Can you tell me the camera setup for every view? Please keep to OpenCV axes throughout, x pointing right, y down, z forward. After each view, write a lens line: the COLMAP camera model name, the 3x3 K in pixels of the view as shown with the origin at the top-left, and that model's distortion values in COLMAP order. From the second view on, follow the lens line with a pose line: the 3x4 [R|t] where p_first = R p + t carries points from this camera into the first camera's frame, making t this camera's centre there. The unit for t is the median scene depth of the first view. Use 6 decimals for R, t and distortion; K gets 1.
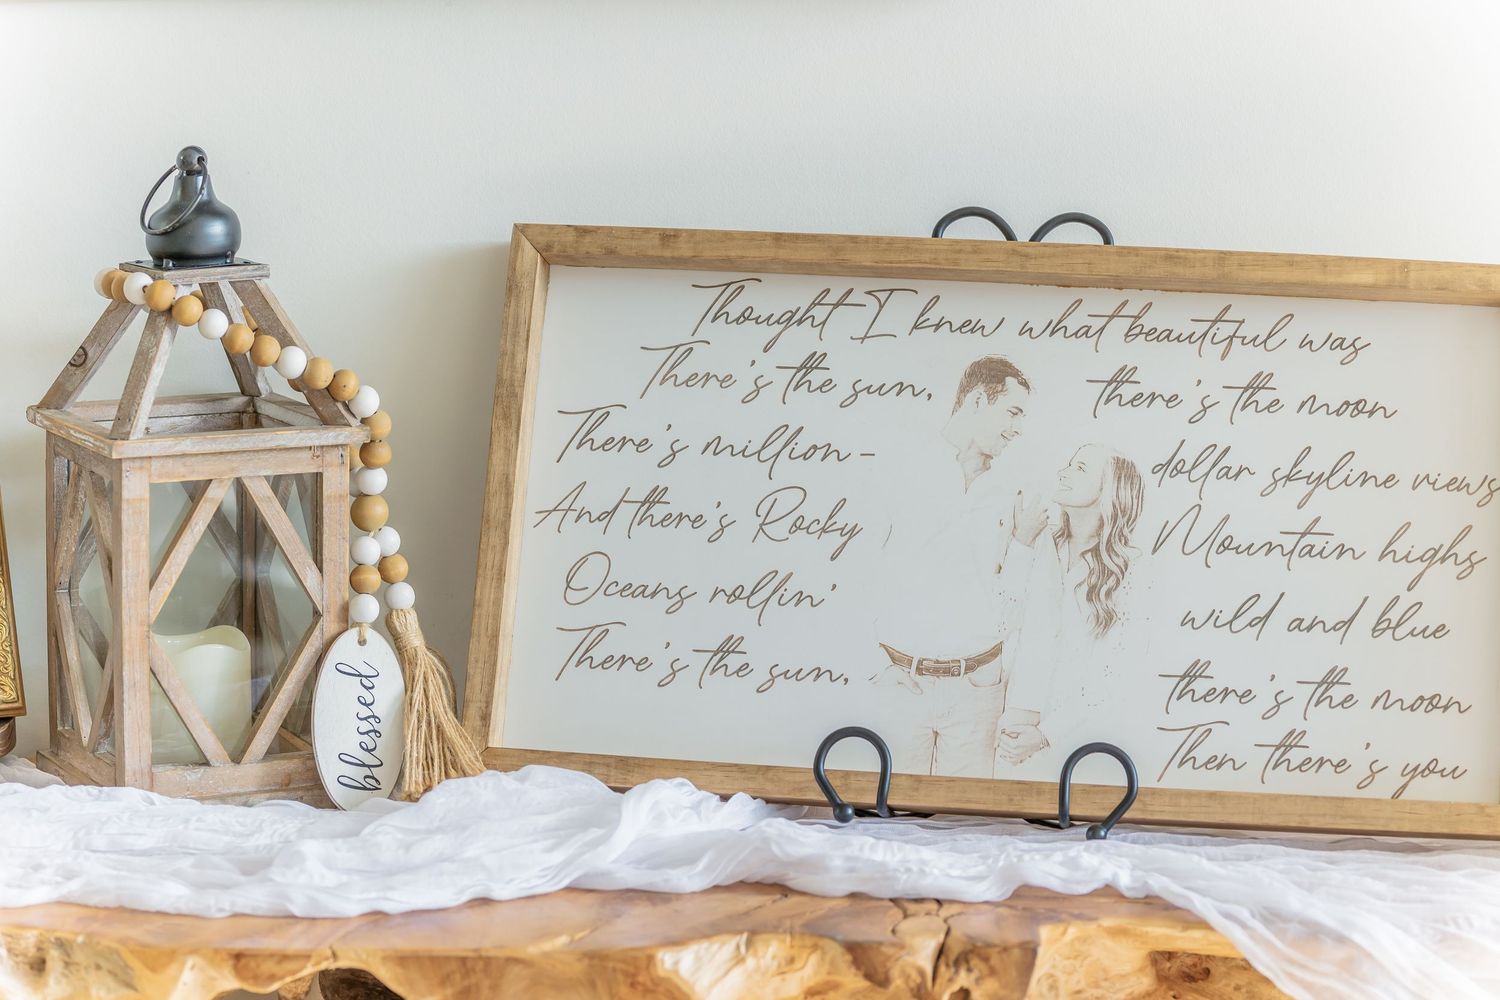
lens RADIAL K [[3768.8, 0, 799.1], [0, 3768.8, 501.7], [0, 0, 1]] dist [-0.669258, -0.492528]
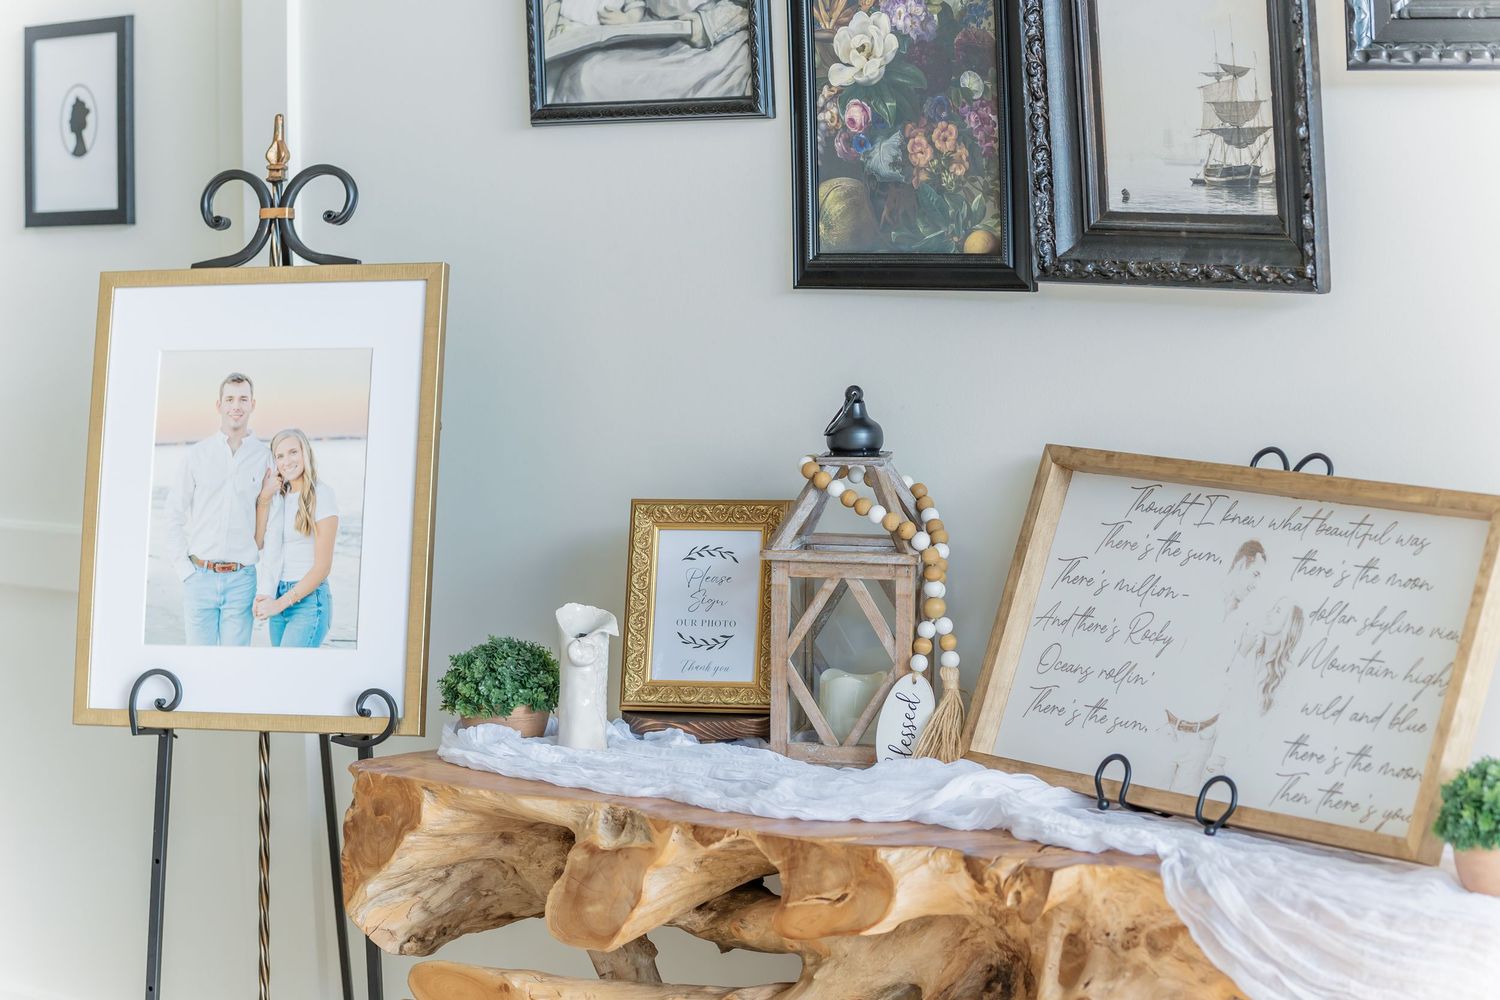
lens RADIAL K [[3768.8, 0, 799.1], [0, 3768.8, 501.7], [0, 0, 1]] dist [-0.669258, -0.492528]
pose [[0.753184, 0.054281, -0.655566, 0.964948], [-0.099083, 0.994581, -0.031485, 0.014957], [0.650305, 0.088670, 0.754481, -0.336300]]
